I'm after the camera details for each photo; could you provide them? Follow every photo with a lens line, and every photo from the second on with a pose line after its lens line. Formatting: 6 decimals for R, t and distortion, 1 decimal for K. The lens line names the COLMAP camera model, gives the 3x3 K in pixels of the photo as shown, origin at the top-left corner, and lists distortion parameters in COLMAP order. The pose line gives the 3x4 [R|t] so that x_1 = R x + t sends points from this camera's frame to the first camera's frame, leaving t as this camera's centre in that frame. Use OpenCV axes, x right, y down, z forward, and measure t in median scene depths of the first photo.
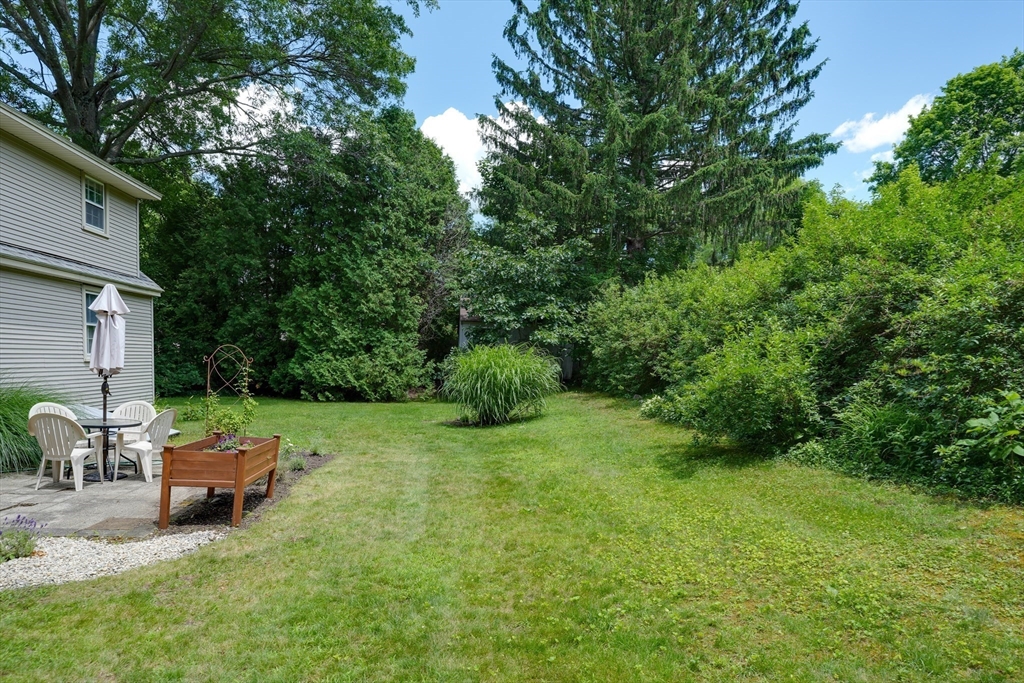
lens RADIAL K [[597.3, 0, 516.4], [0, 597.3, 413.6], [0, 0, 1]] dist [-0.017037, 0.002502]
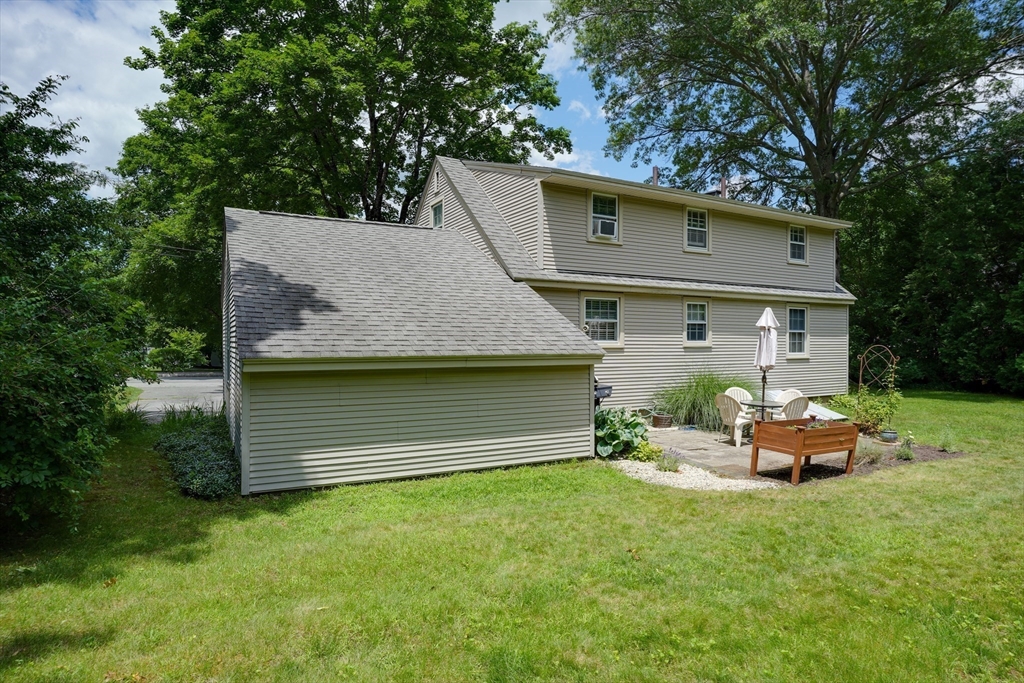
lens RADIAL K [[575.7, 0, 512.0], [0, 575.7, 341.5], [0, 0, 1]] dist [-0.075330, 0.049916]
pose [[0.349428, -0.026874, -0.936578, 0.148718], [-0.074915, 0.995587, -0.056517, -0.003977], [0.933963, 0.089912, 0.345873, -0.021603]]
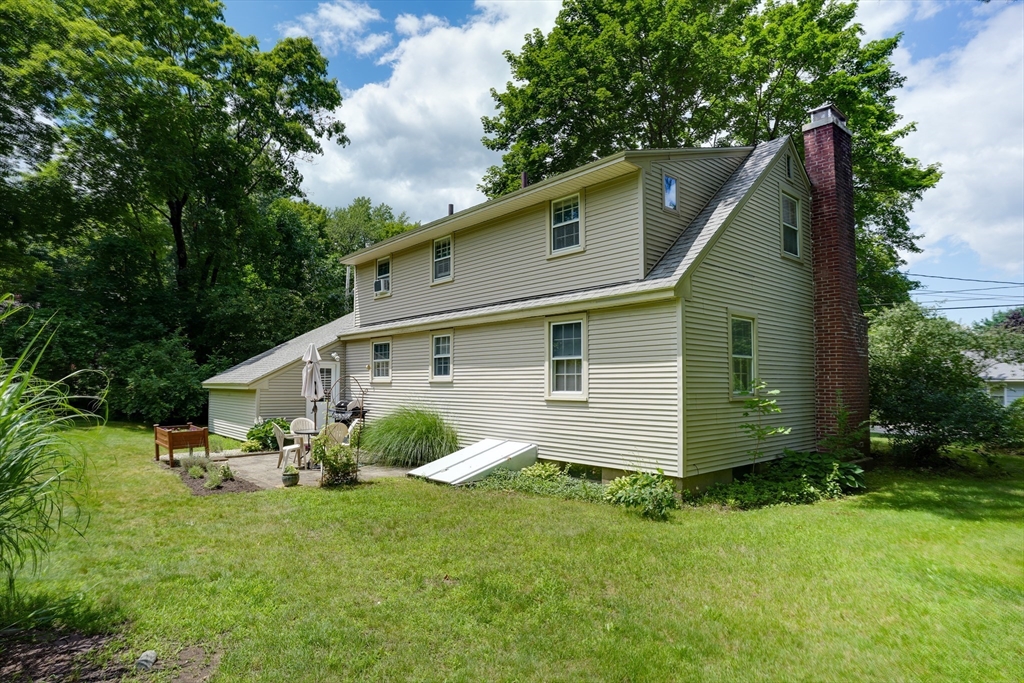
lens RADIAL K [[575.7, 0, 512.0], [0, 575.7, 341.5], [0, 0, 1]] dist [-0.075330, 0.049916]
pose [[-0.830744, -0.079449, -0.550955, -0.104955], [-0.079753, 0.996539, -0.023450, -0.084855], [0.550911, 0.024459, -0.834205, 0.951056]]
